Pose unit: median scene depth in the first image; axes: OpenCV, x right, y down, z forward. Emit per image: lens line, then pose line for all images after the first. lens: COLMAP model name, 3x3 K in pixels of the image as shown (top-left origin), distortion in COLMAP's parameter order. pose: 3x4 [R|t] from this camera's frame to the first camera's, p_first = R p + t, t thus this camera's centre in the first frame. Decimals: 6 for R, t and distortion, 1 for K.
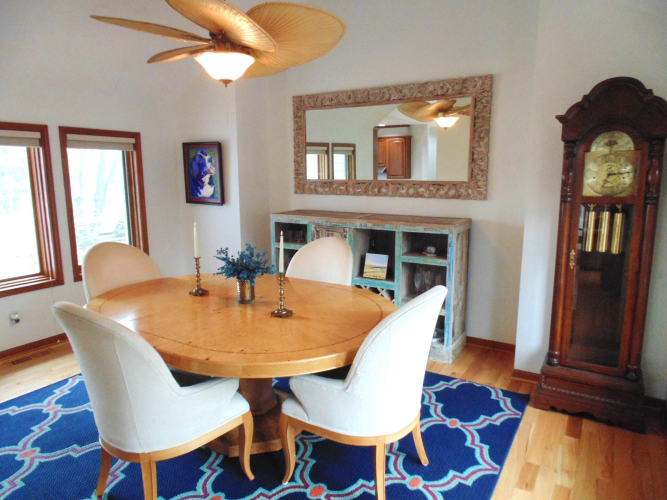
lens RADIAL K [[452.2, 0, 333.9], [0, 452.2, 240.5], [0, 0, 1]] dist [0.000495, 0.001908]
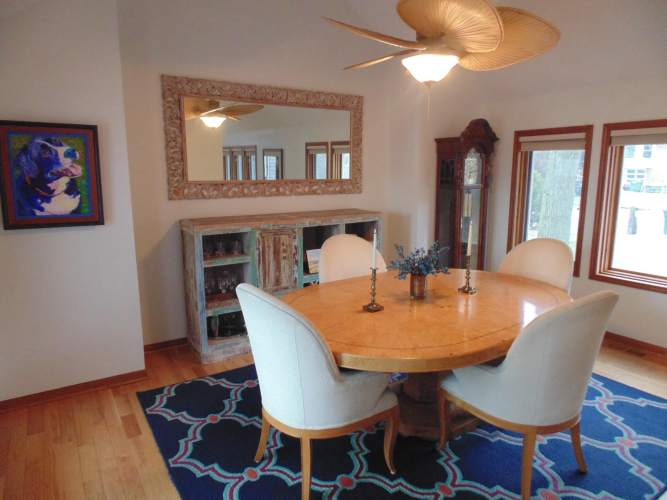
lens RADIAL K [[442.6, 0, 334.5], [0, 442.6, 248.2], [0, 0, 1]] dist [-0.008699, -0.004434]
pose [[0.415163, -0.156840, 0.896125, -0.687913], [0.143248, 0.984009, 0.105856, -0.064108], [-0.898398, 0.084421, 0.430992, 0.435066]]
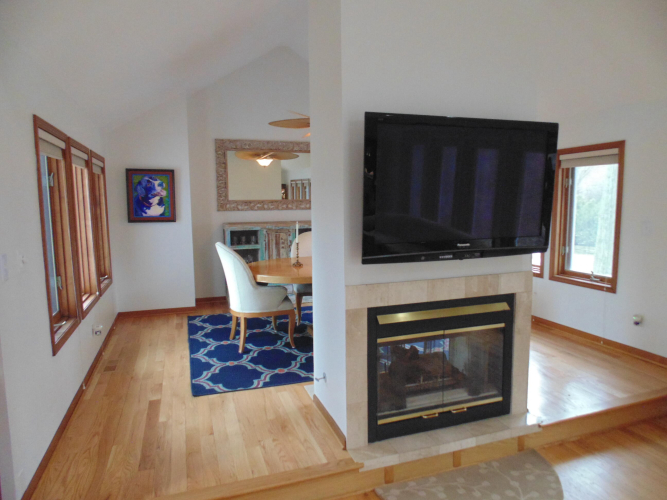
lens RADIAL K [[442.6, 0, 334.5], [0, 442.6, 248.2], [0, 0, 1]] dist [-0.008699, -0.004434]
pose [[0.624792, -0.087575, 0.775864, -0.911937], [0.130668, 0.991404, 0.006679, 0.040336], [-0.769779, 0.097208, 0.630865, -0.067118]]
